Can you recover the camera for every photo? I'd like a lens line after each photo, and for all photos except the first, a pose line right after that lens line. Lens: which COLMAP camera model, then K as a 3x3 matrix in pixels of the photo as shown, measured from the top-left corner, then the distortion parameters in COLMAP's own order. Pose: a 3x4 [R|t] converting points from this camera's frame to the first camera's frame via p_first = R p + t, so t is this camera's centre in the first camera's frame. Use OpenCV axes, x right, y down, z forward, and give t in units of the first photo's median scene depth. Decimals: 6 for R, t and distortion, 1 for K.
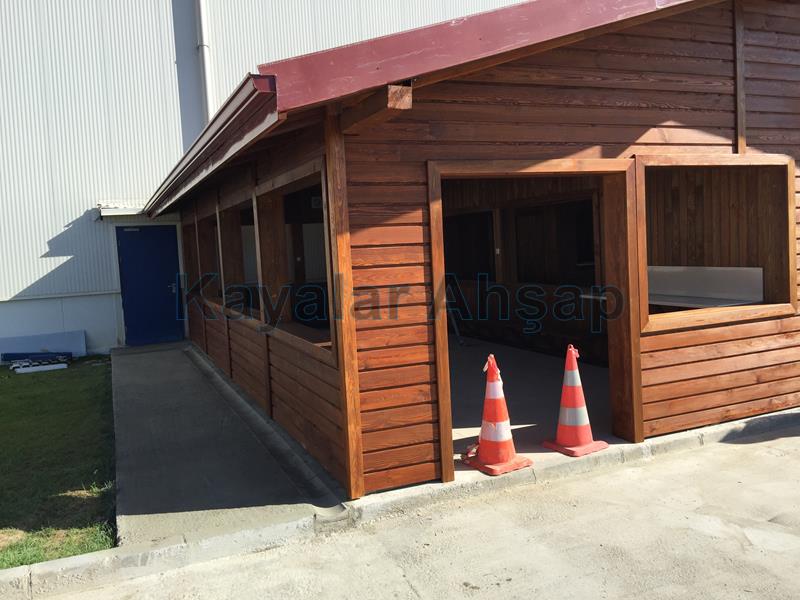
lens RADIAL K [[676.3, 0, 401.8], [0, 676.3, 299.3], [0, 0, 1]] dist [0.082663, -0.118666]
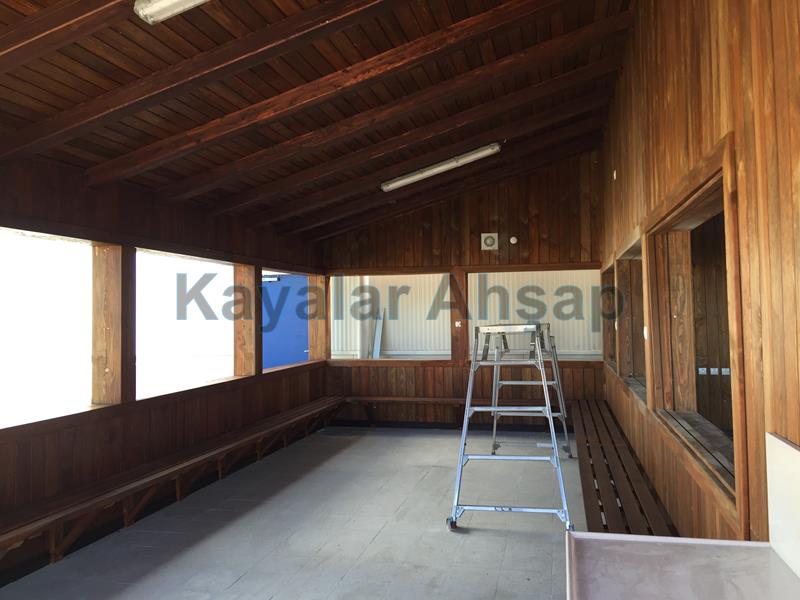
lens RADIAL K [[676.3, 0, 399.8], [0, 676.3, 293.0], [0, 0, 1]] dist [0.082663, -0.118666]
pose [[0.801245, 0.011524, -0.598226, 0.526911], [-0.065547, 0.995488, -0.068615, -0.106560], [0.594736, 0.094189, 0.798384, 1.063232]]
